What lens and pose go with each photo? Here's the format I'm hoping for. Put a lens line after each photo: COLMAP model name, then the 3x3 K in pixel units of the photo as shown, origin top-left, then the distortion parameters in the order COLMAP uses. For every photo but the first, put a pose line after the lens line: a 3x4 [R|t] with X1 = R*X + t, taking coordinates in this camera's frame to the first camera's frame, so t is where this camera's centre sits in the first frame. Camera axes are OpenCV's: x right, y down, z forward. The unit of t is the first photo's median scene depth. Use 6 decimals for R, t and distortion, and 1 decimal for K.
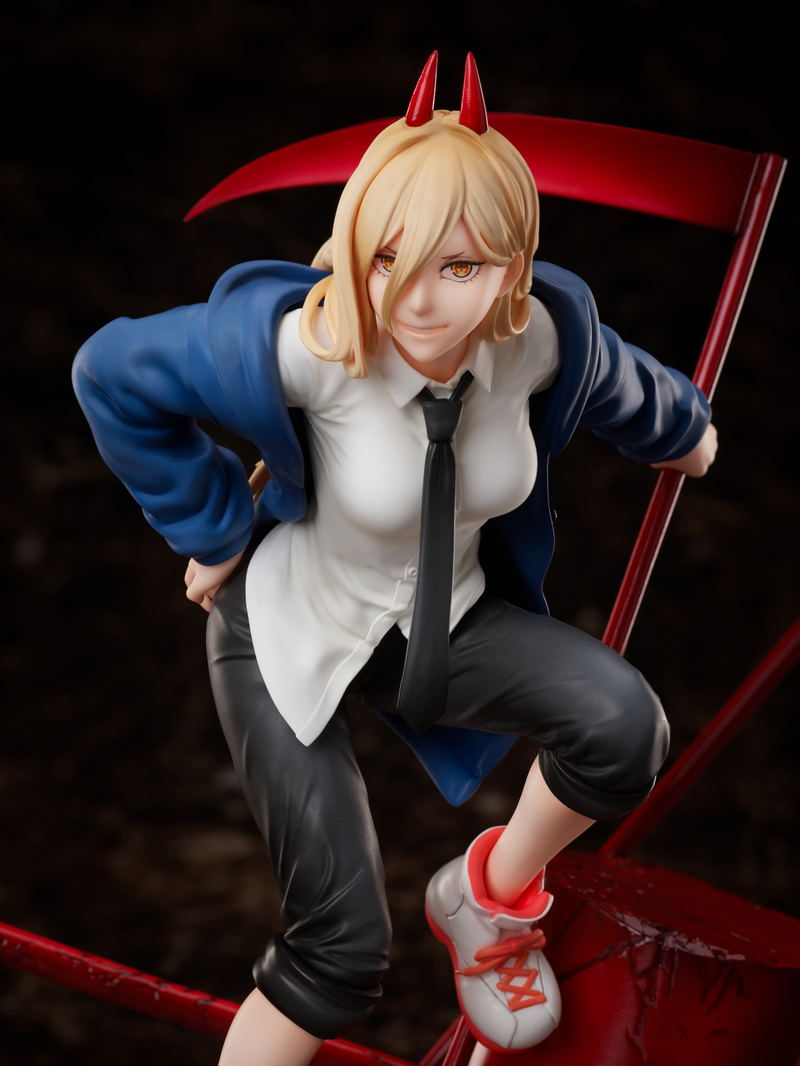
lens RADIAL K [[2957.3, 0, 400.0], [0, 2957.3, 533.0], [0, 0, 1]] dist [0.034803, -0.039452]
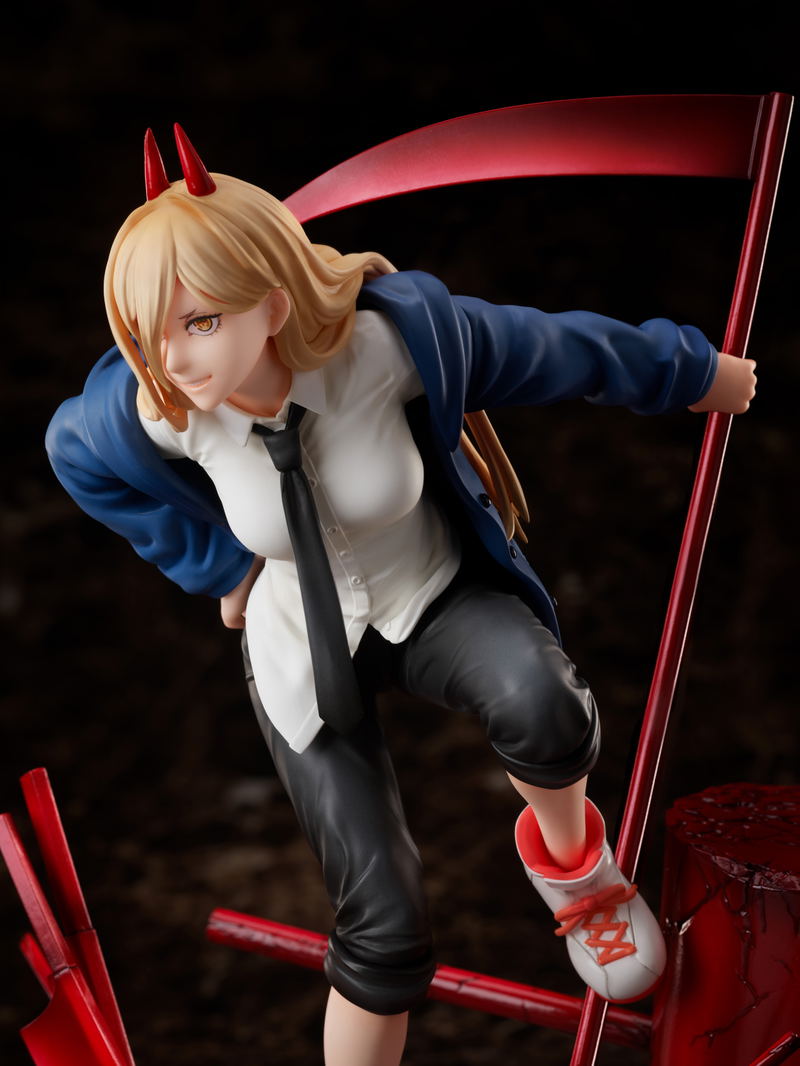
lens RADIAL K [[2957.3, 0, 400.0], [0, 2957.3, 533.0], [0, 0, 1]] dist [0.034803, -0.039452]
pose [[0.872973, -0.159060, -0.461105, 0.510623], [0.181676, 0.983347, 0.004742, -0.005767], [0.452672, -0.087911, 0.887333, 0.063137]]
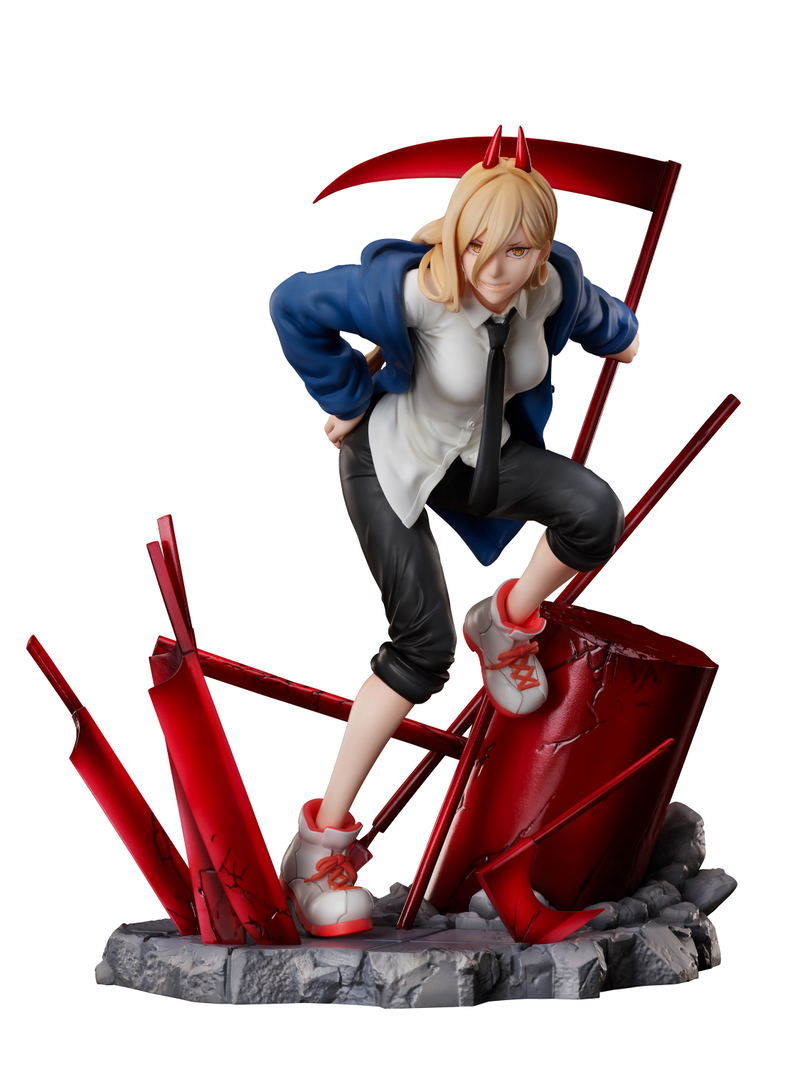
lens RADIAL K [[2960.1, 0, 400.0], [0, 2960.1, 533.5], [0, 0, 1]] dist [0.034803, -0.039452]
pose [[0.996738, -0.004942, 0.080553, -0.170967], [0.000315, 0.998354, 0.057357, -0.021051], [-0.080704, -0.057144, 0.995099, -0.665586]]
